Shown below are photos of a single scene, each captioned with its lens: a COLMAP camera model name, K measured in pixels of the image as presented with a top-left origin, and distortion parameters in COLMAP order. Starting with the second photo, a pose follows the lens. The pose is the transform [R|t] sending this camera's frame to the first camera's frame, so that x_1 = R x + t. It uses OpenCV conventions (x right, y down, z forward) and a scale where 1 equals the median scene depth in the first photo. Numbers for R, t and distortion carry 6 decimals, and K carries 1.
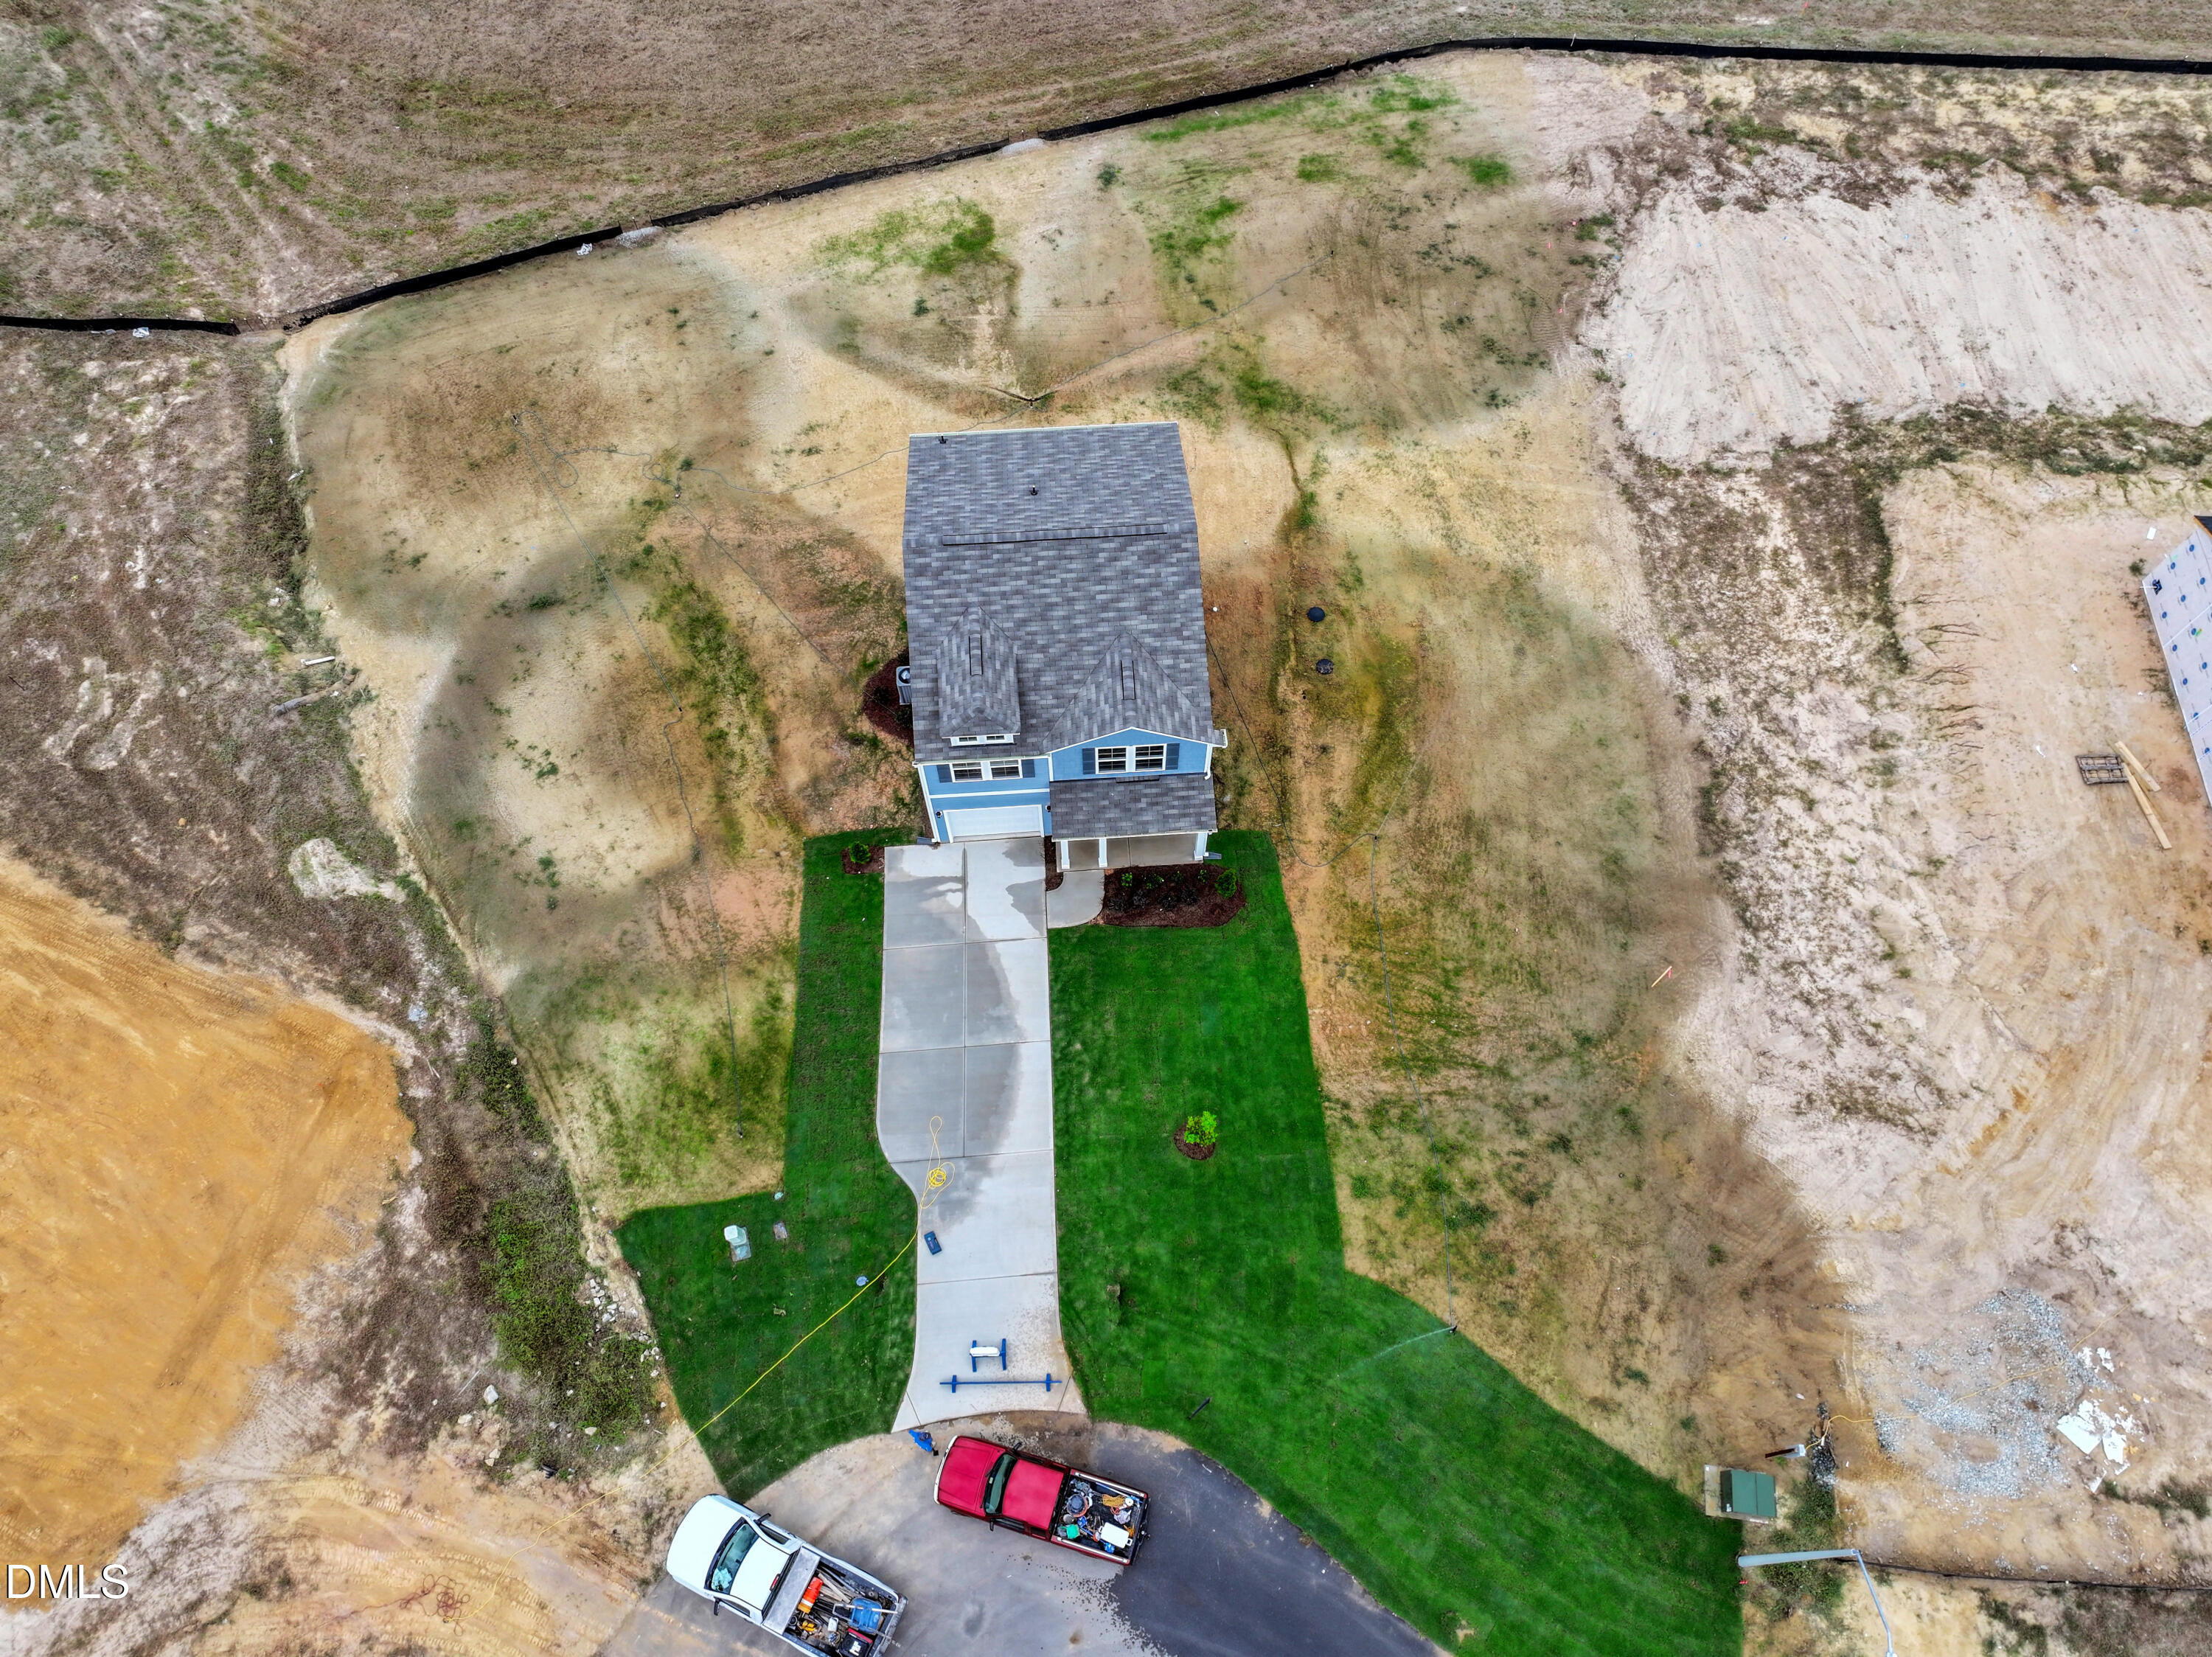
lens RADIAL K [[1563.2, 0, 1106.0], [0, 1563.2, 828.5], [0, 0, 1]] dist [0.000790, -0.000054]
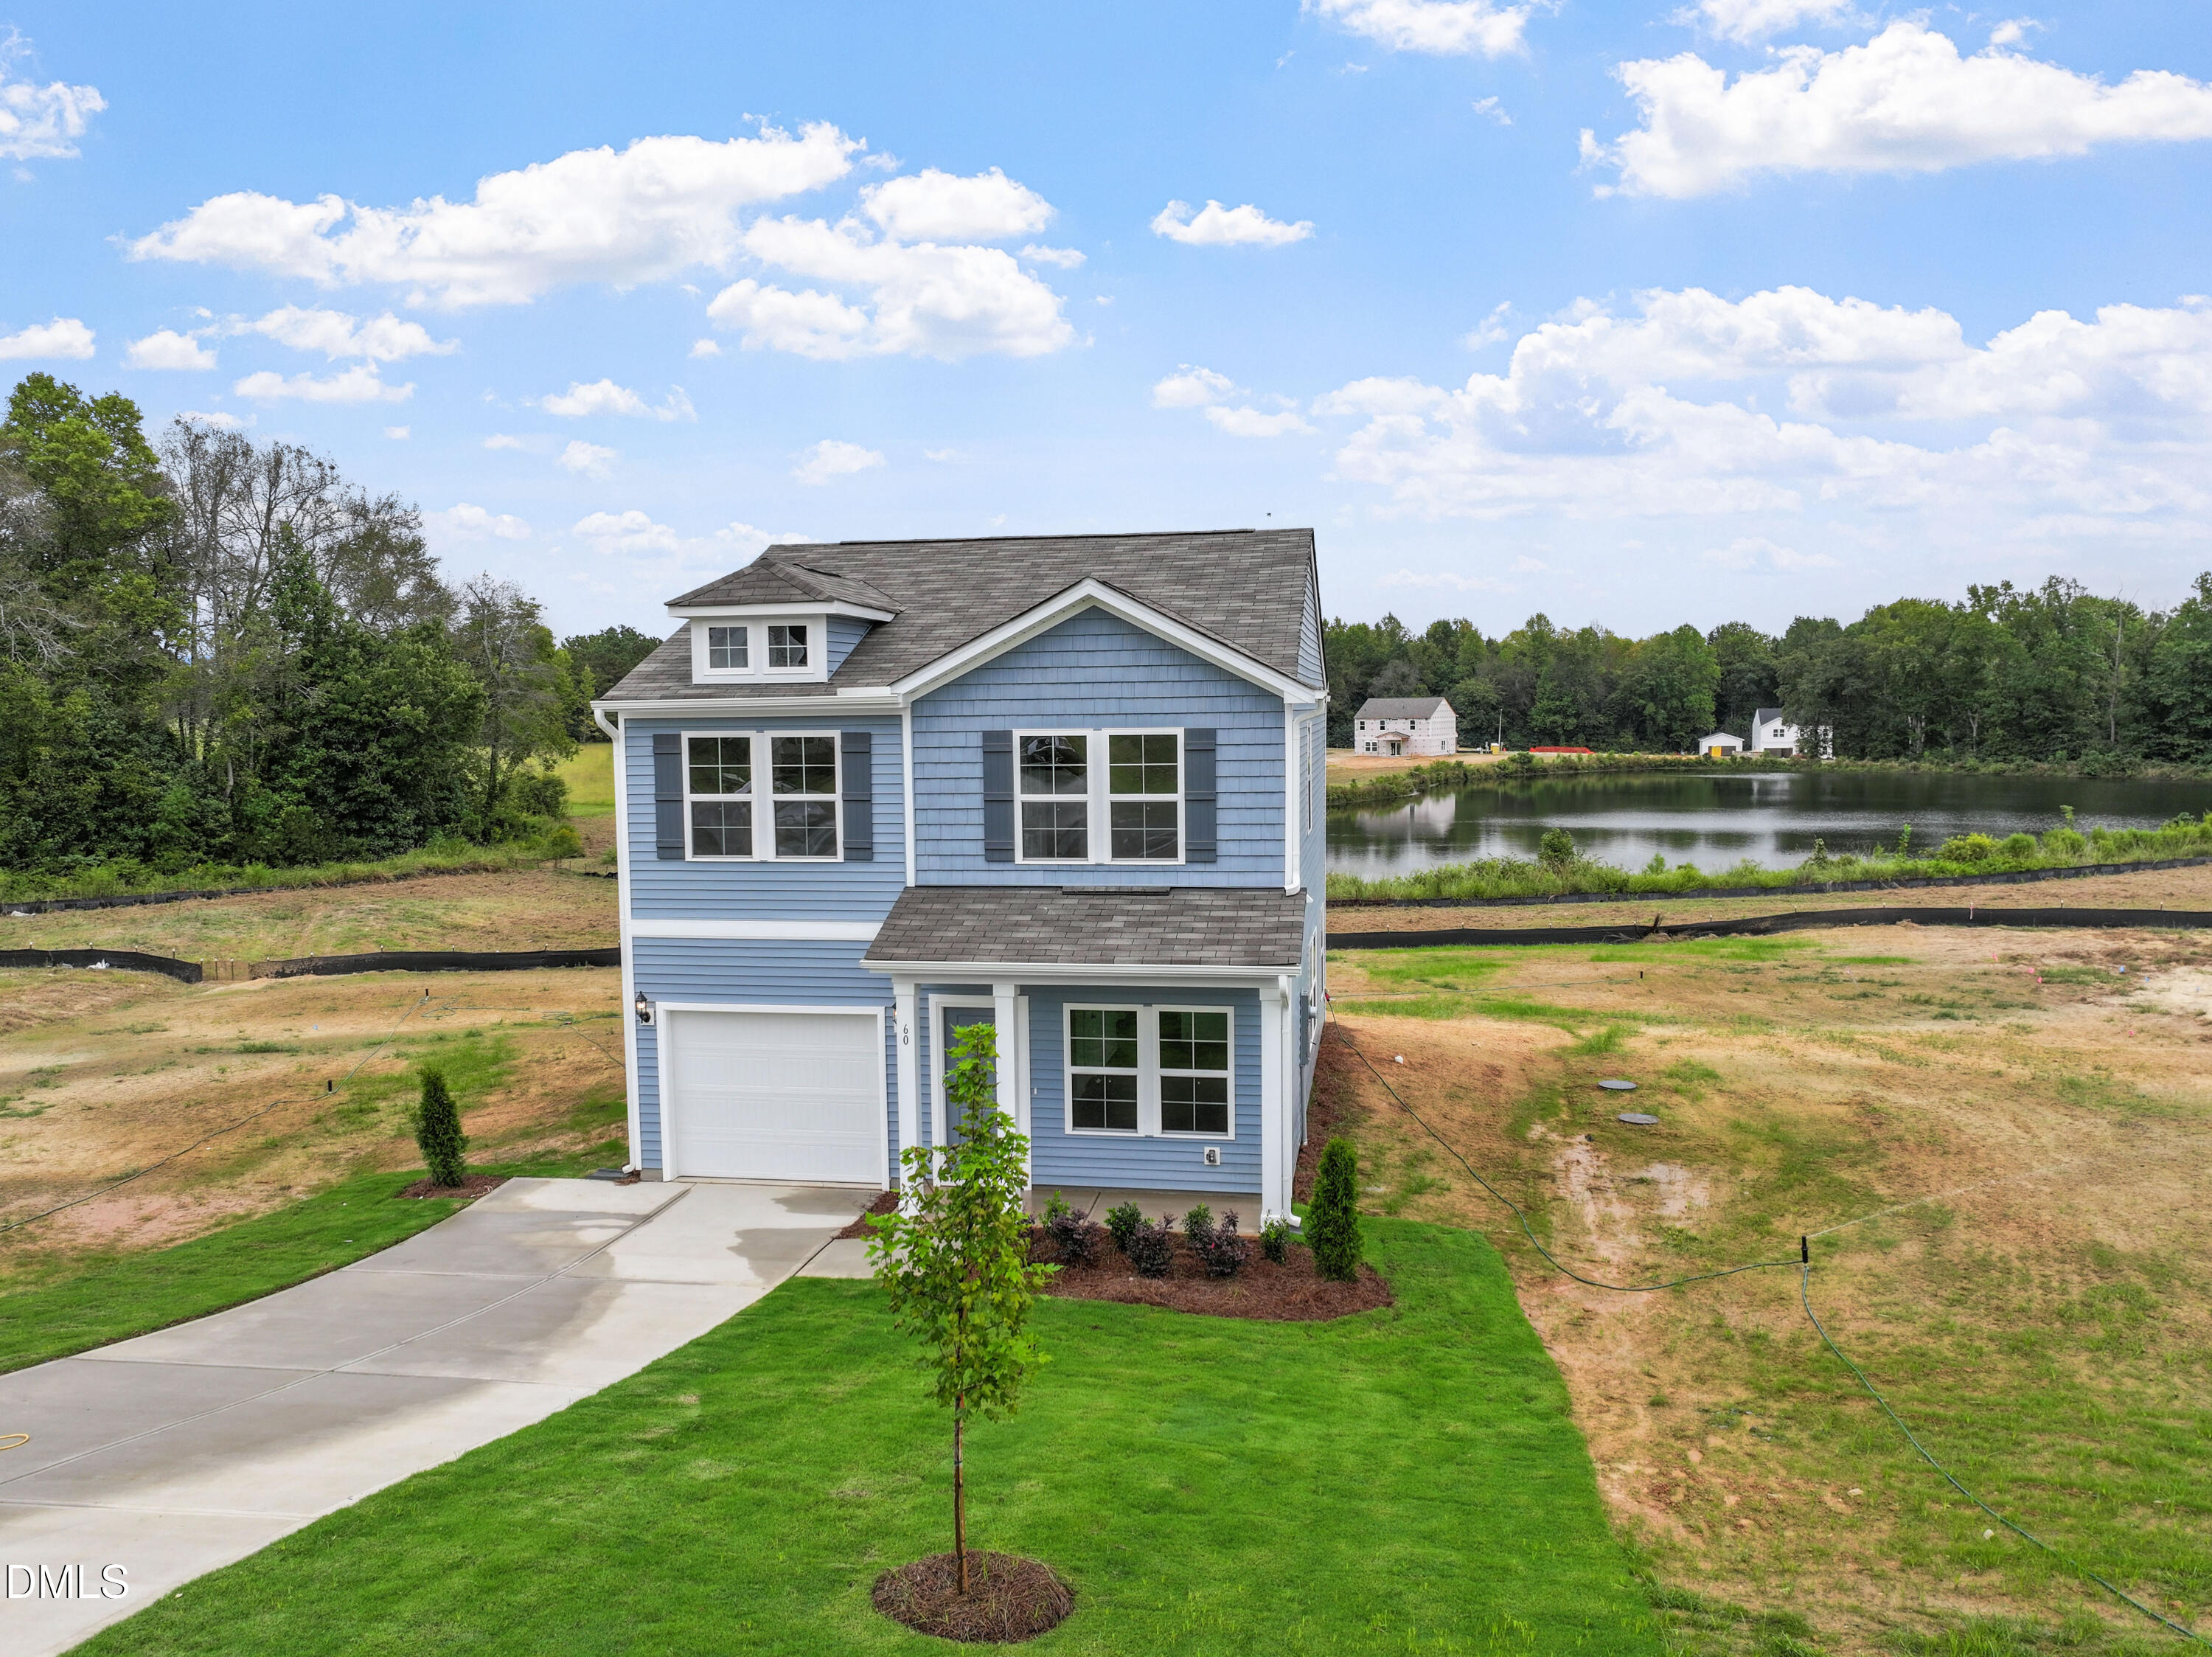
lens RADIAL K [[1597.2, 0, 1098.3], [0, 1597.2, 857.1], [0, 0, 1]] dist [0.003625, 0.002162]
pose [[0.969344, 0.013013, -0.245361, 0.109940], [-0.217322, 0.511329, -0.831453, 0.288272], [0.114640, 0.859287, 0.498482, 0.748975]]
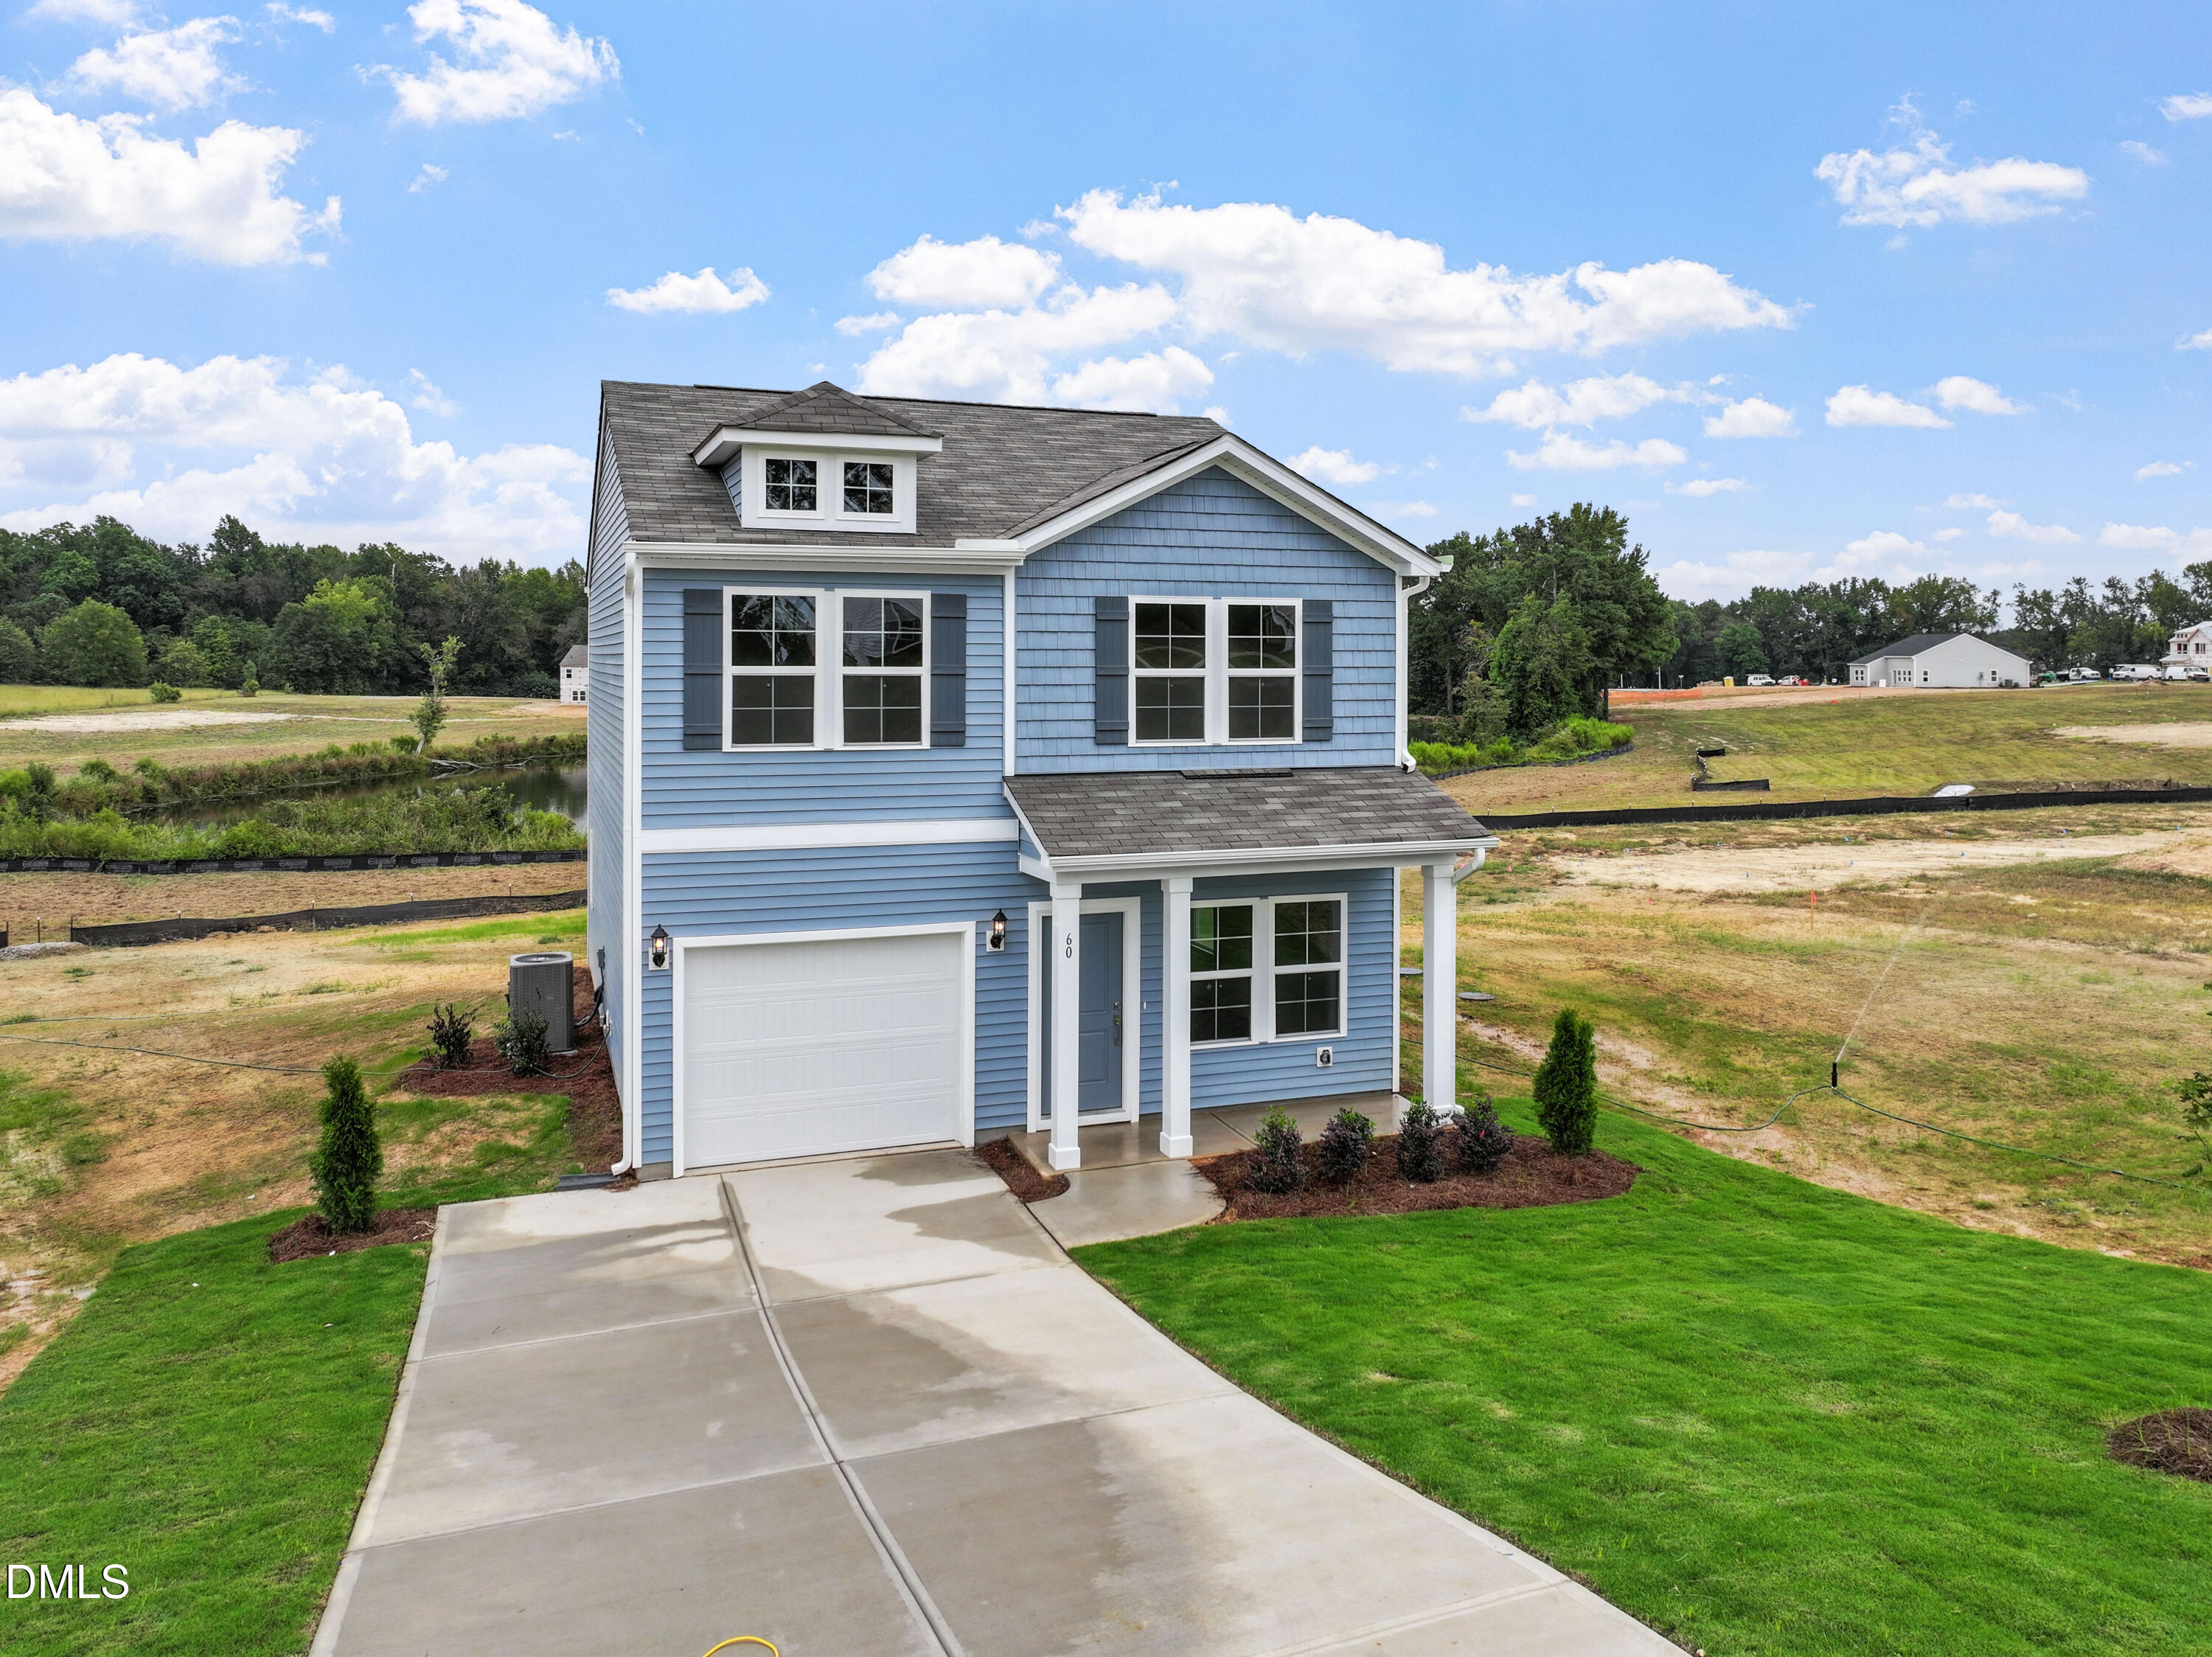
lens RADIAL K [[1611.9, 0, 1110.7], [0, 1611.9, 659.0], [0, 0, 1]] dist [0.001335, 0.001109]
pose [[0.960649, 0.006431, 0.277692, -0.107734], [0.248223, 0.428788, -0.868635, 0.263490], [-0.124658, 0.903382, 0.410318, 0.782674]]
